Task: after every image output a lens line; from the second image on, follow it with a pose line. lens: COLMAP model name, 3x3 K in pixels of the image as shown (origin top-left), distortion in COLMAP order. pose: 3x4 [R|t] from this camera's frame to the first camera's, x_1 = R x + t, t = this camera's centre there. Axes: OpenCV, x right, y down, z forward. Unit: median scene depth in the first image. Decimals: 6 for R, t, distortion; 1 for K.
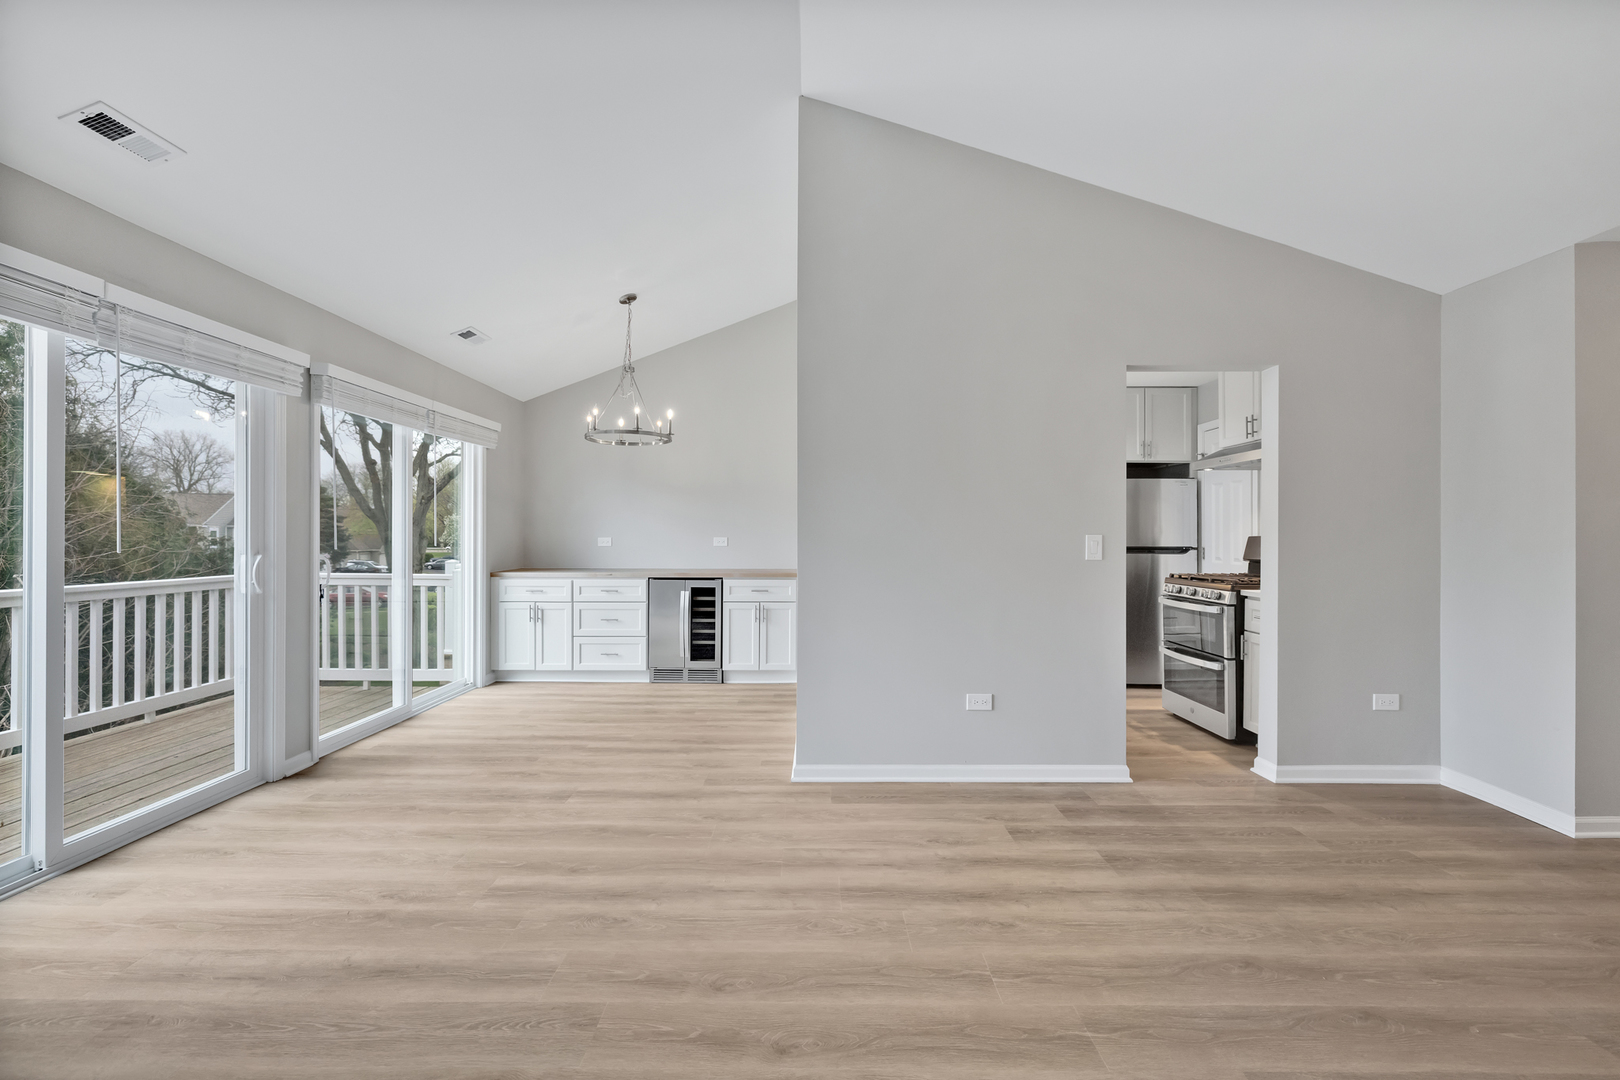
lens RADIAL K [[691.2, 0, 804.2], [0, 691.2, 536.4], [0, 0, 1]] dist [-0.004026, 0.001167]
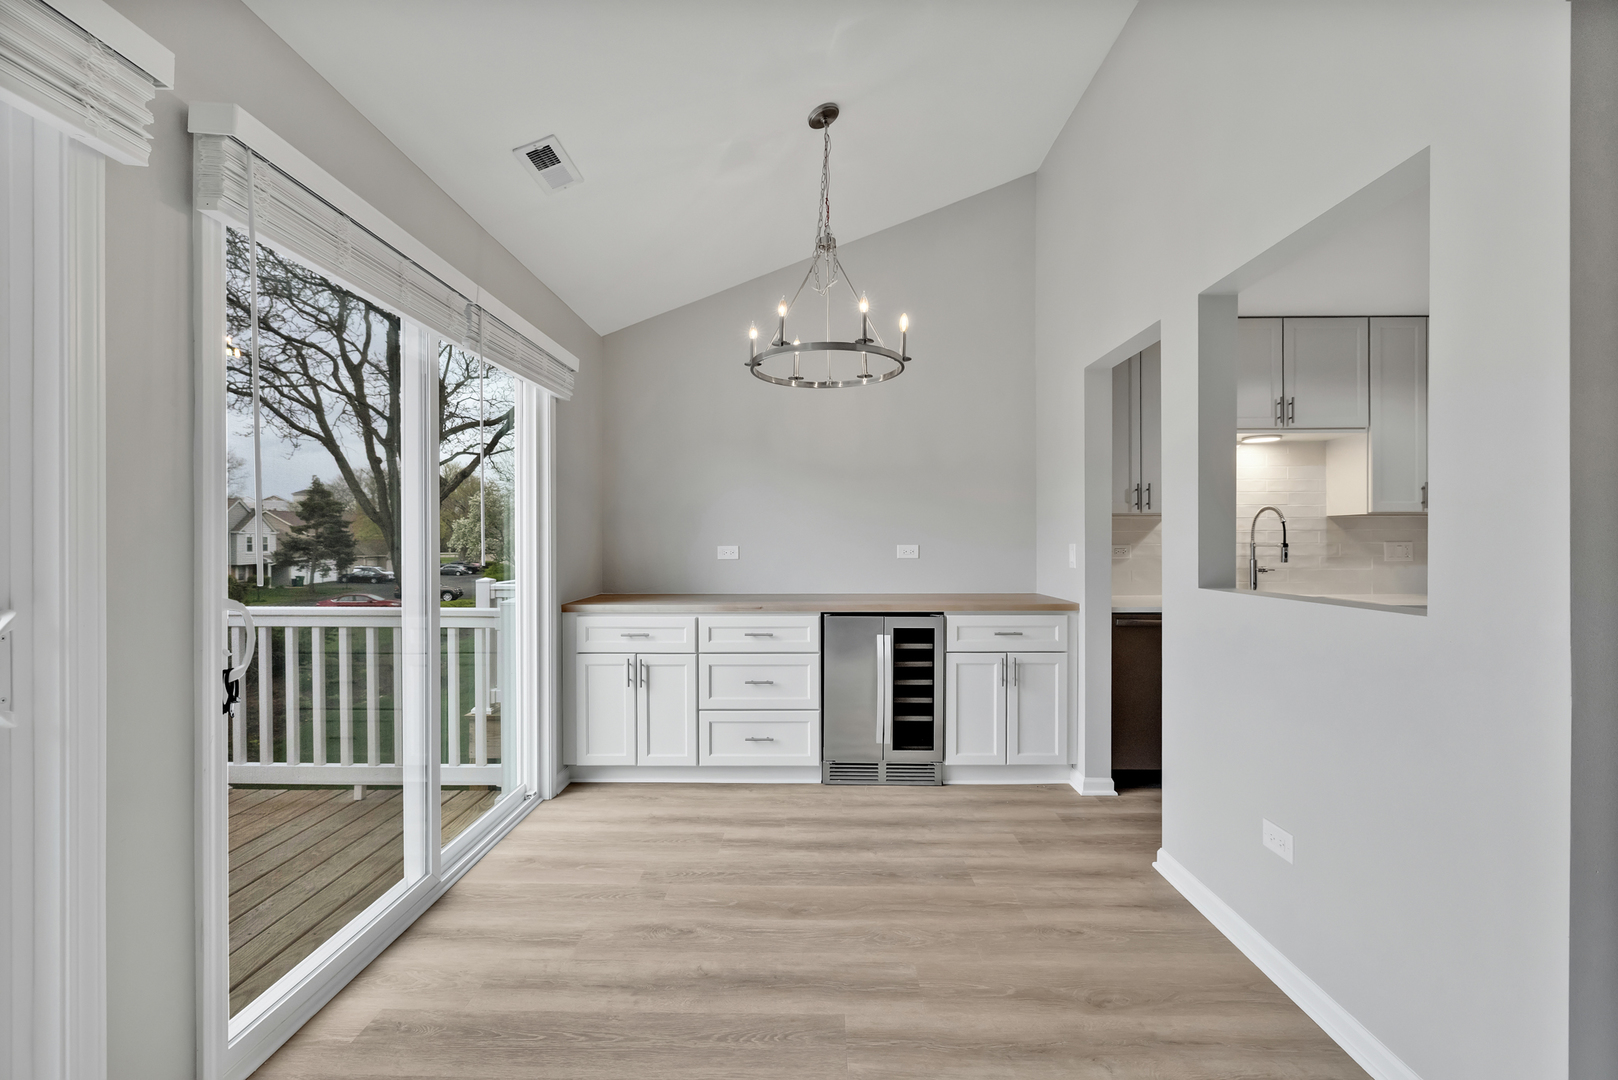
lens RADIAL K [[690.4, 0, 803.7], [0, 690.4, 542.3], [0, 0, 1]] dist [-0.004026, 0.001167]
pose [[0.999965, -0.003268, -0.007688, -0.245269], [0.003292, 0.999990, 0.003047, -0.003933], [0.007678, -0.003073, 0.999966, 0.409316]]
